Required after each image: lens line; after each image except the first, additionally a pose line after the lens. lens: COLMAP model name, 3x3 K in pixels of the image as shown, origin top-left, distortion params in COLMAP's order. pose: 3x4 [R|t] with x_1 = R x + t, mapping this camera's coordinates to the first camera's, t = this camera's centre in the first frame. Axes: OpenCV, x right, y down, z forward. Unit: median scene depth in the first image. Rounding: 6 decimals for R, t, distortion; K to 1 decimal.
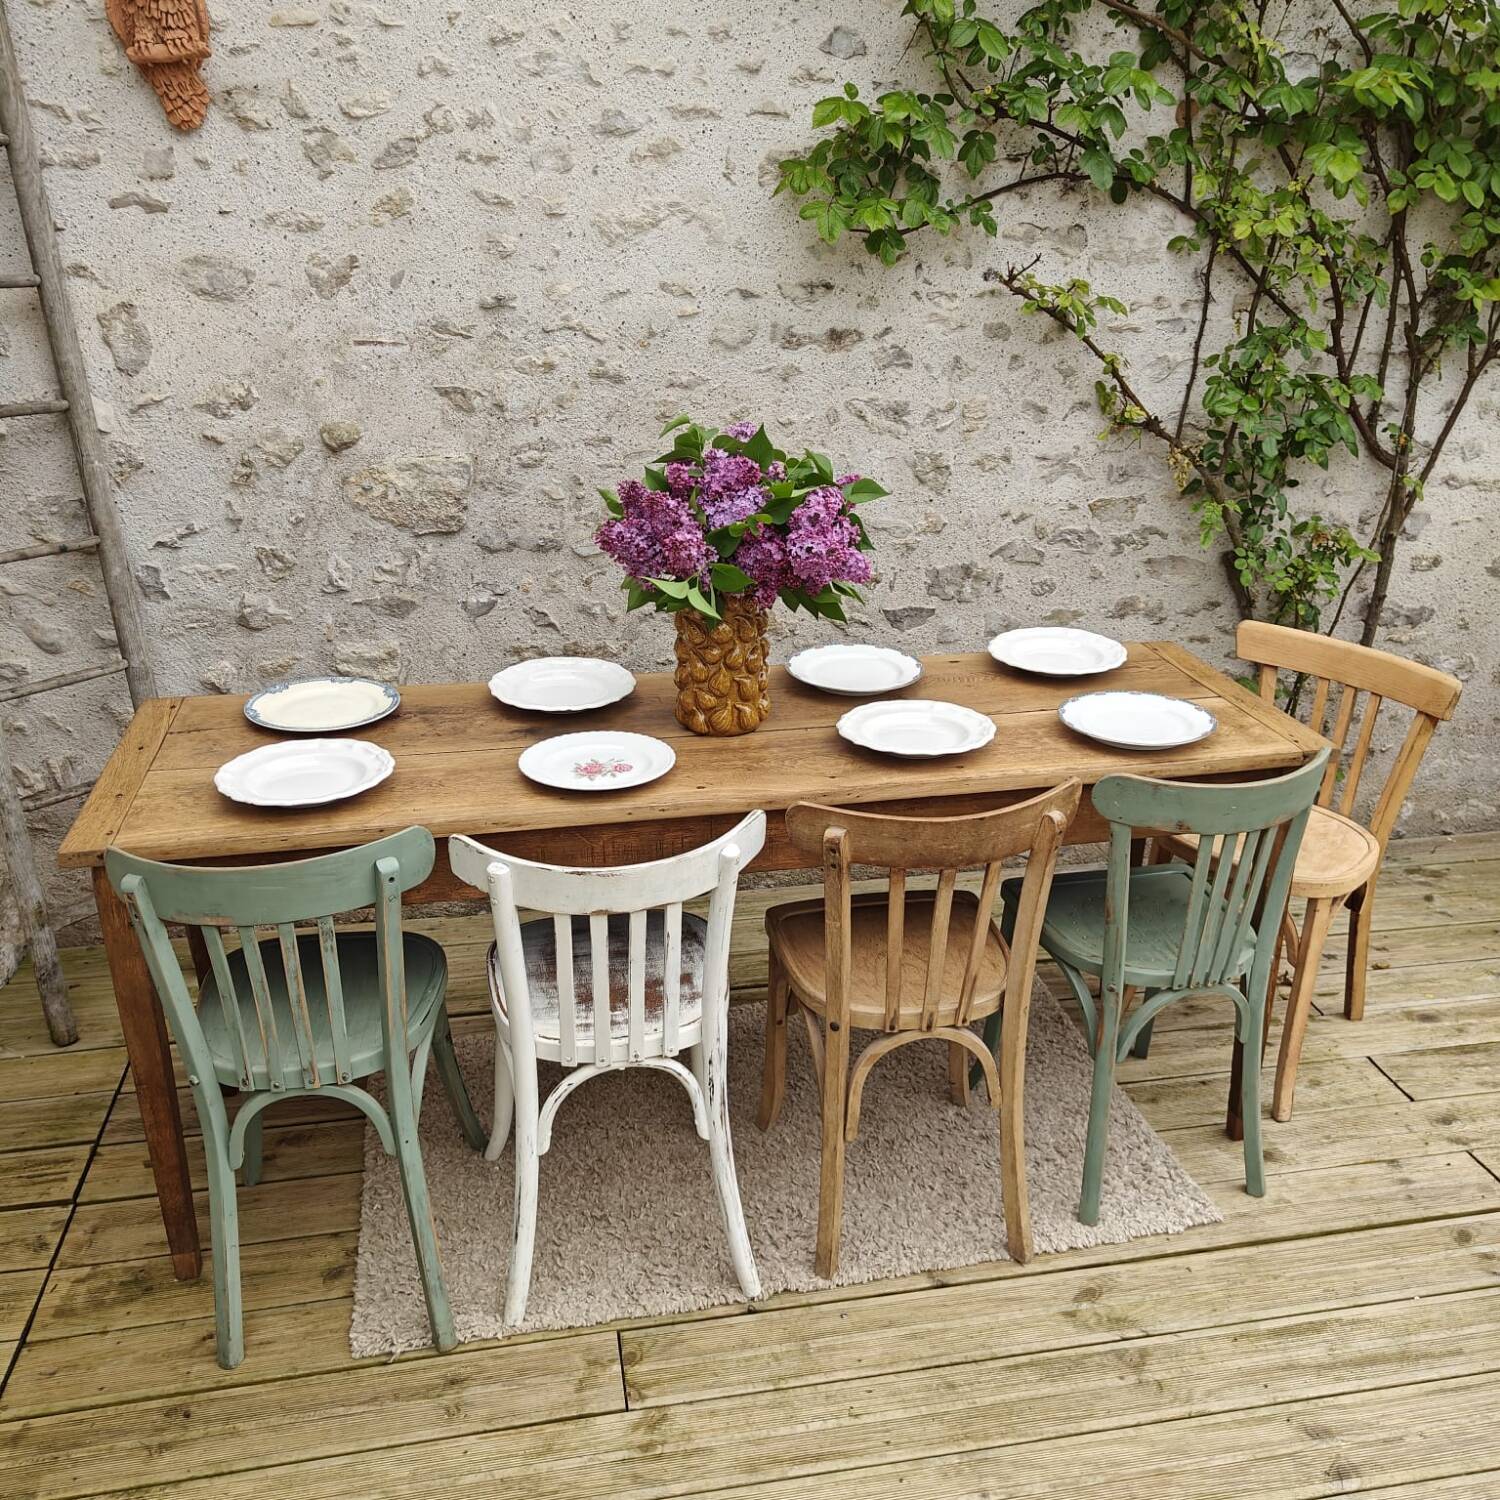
lens RADIAL K [[1401.0, 0, 757.4], [0, 1401.0, 772.5], [0, 0, 1]] dist [0.000652, 0.000000]
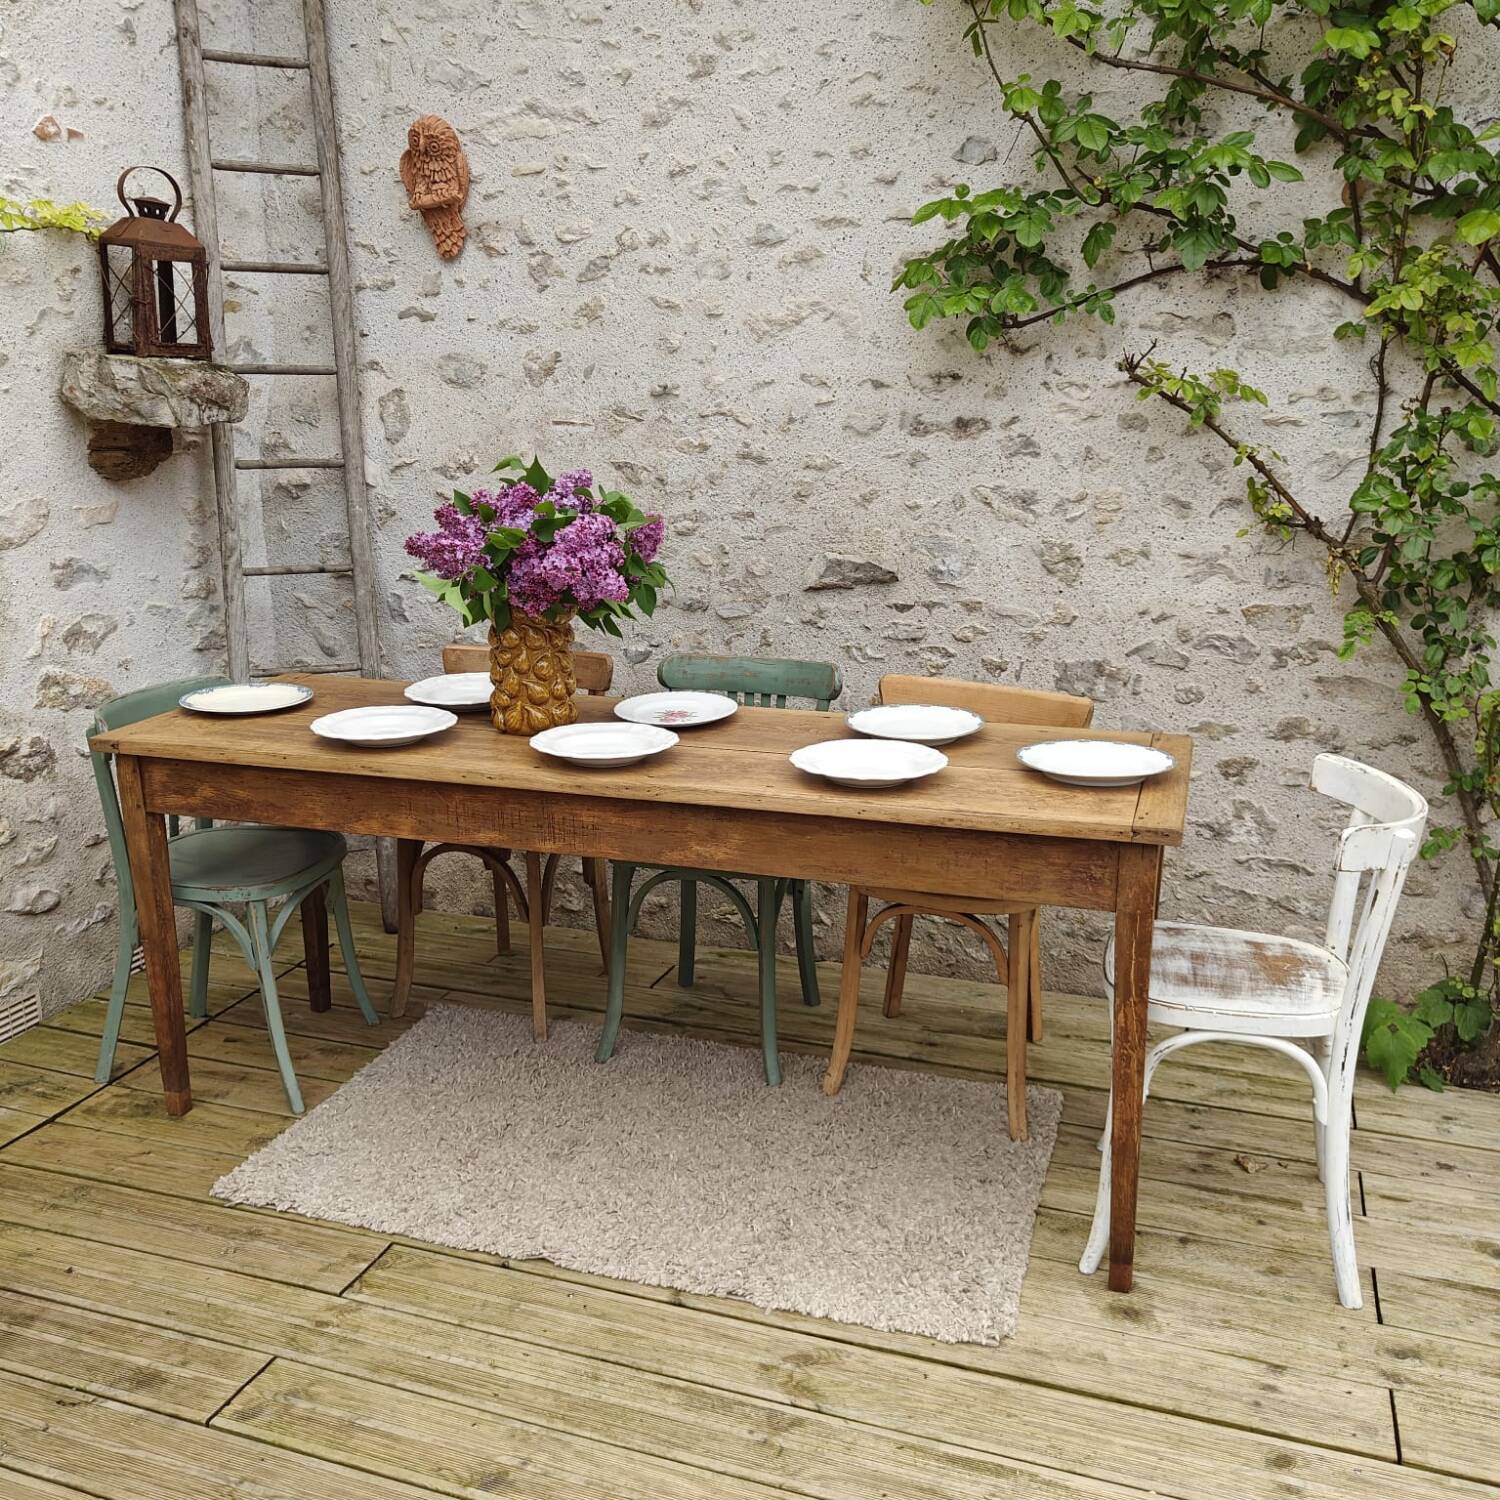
lens RADIAL K [[1401.0, 0, 750.9], [0, 1401.0, 765.5], [0, 0, 1]] dist [0.000652, 0.000000]
pose [[0.866220, 0.120173, -0.484996, 0.471936], [-0.184776, 0.978881, -0.087468, 0.054891], [0.464242, 0.165382, 0.870131, 0.078019]]
